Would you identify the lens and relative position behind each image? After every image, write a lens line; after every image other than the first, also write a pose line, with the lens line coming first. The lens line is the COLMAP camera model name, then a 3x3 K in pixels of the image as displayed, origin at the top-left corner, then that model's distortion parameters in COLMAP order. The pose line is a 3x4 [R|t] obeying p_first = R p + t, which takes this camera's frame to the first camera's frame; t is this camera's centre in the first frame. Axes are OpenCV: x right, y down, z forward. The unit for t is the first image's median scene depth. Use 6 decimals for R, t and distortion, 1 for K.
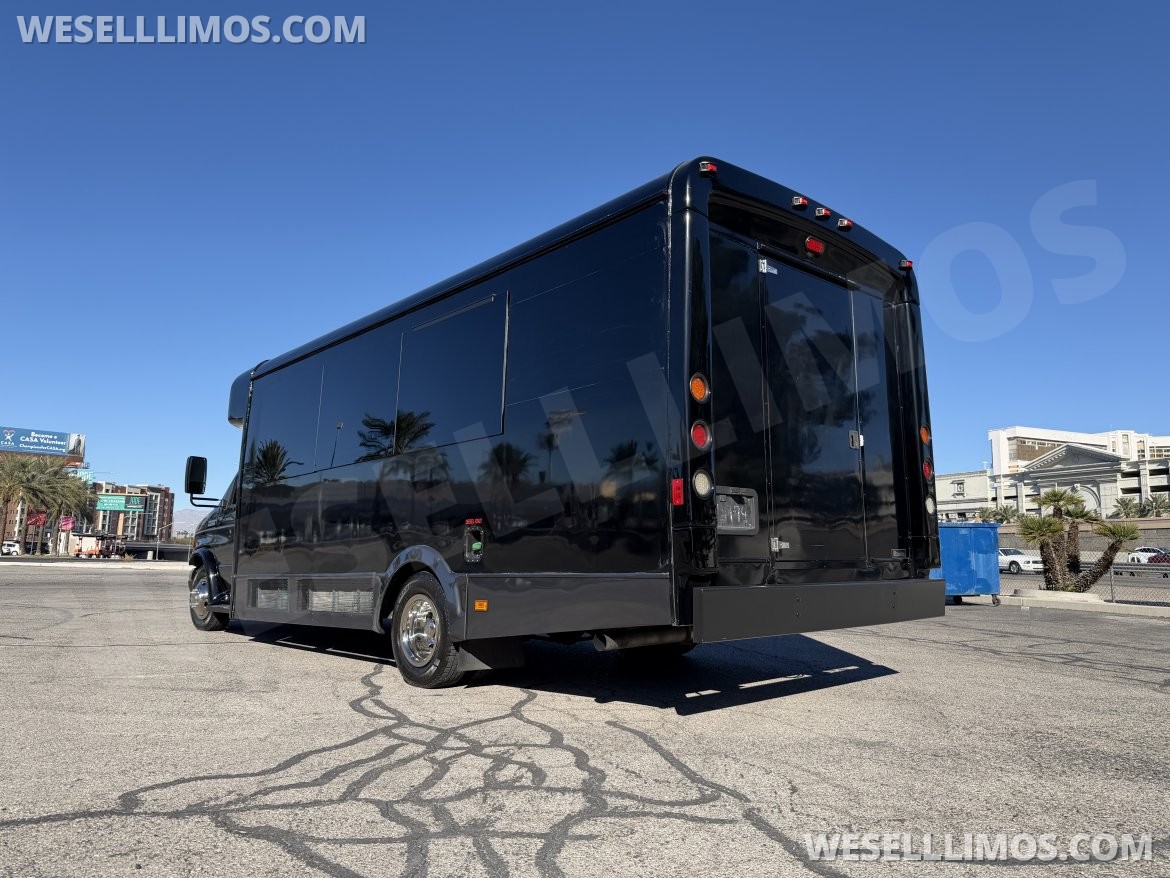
lens RADIAL K [[844.8, 0, 588.7], [0, 844.8, 440.0], [0, 0, 1]] dist [0.048220, -0.087791]
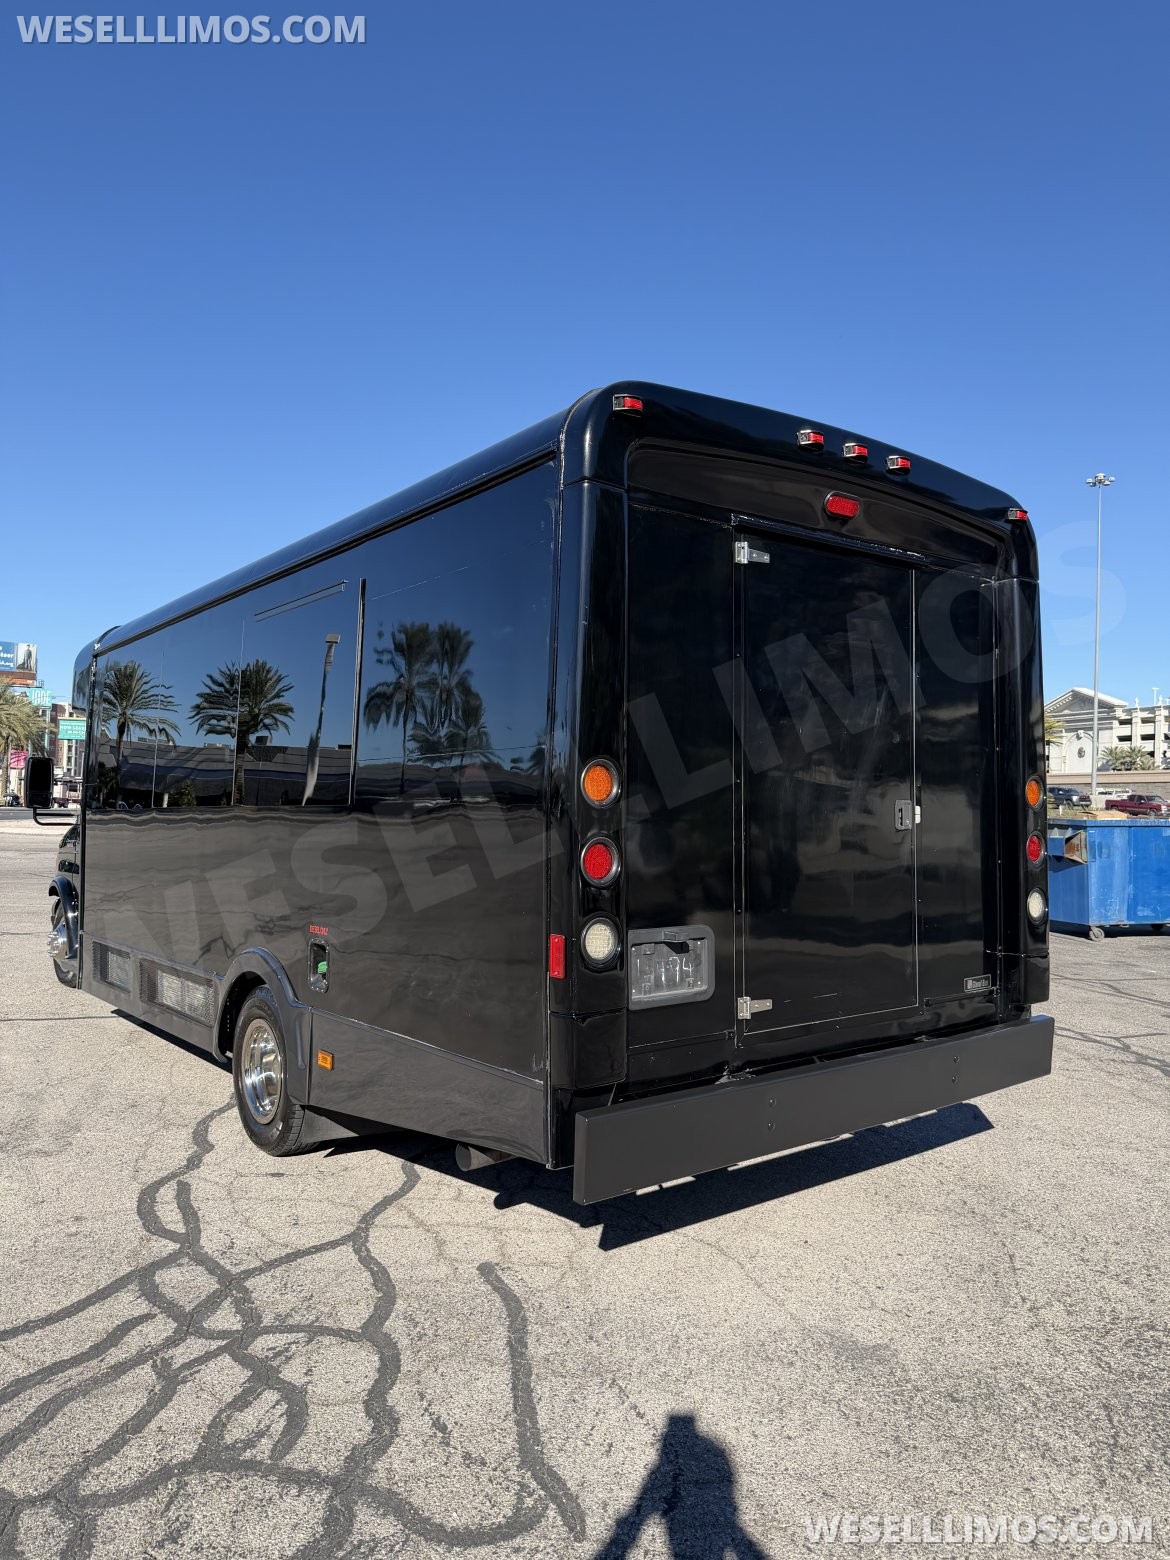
lens RADIAL K [[1126.4, 0, 586.7], [0, 1126.4, 780.7], [0, 0, 1]] dist [0.048220, -0.087791]
pose [[0.995898, 0.007840, -0.090143, 0.164817], [0.002853, 0.993023, 0.117889, -0.134614], [0.090438, -0.117662, 0.988927, 0.161917]]
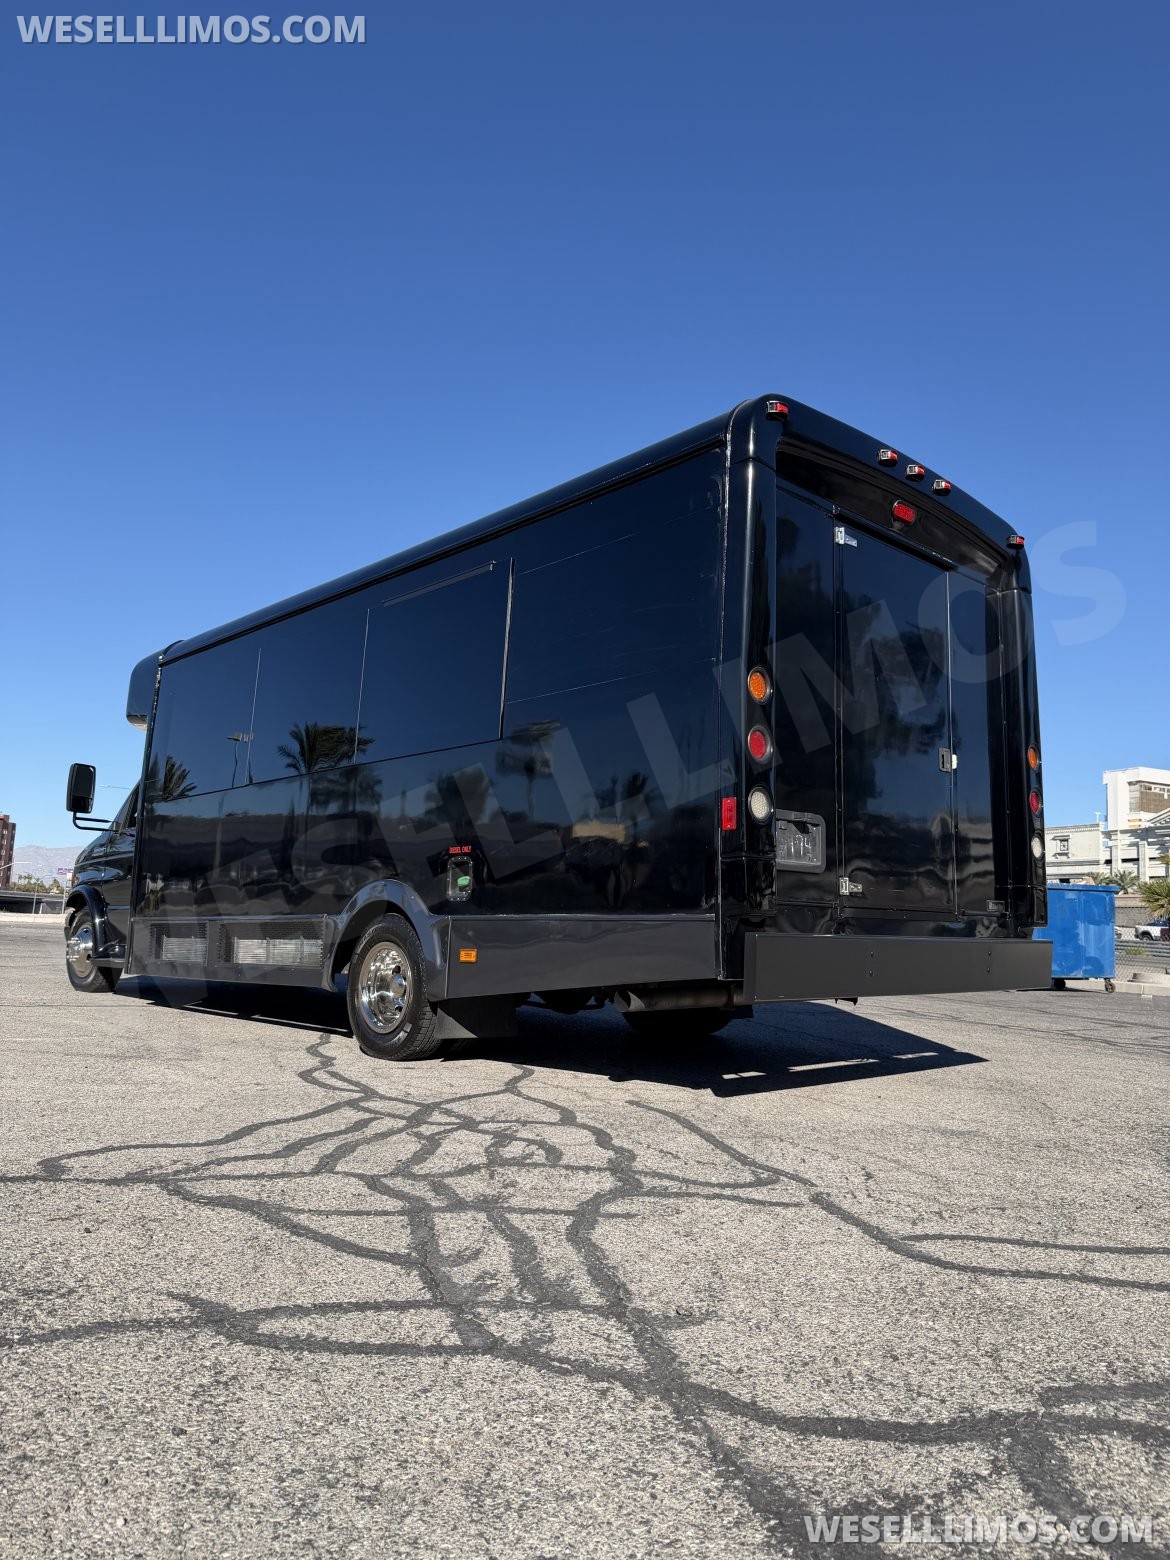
lens RADIAL K [[1126.4, 0, 586.7], [0, 1126.4, 780.7], [0, 0, 1]] dist [0.048220, -0.087791]
pose [[0.999474, 0.029839, 0.012686, -0.036024], [-0.029967, 0.999500, 0.010054, 0.019449], [-0.012380, -0.010429, 0.999869, -0.053332]]
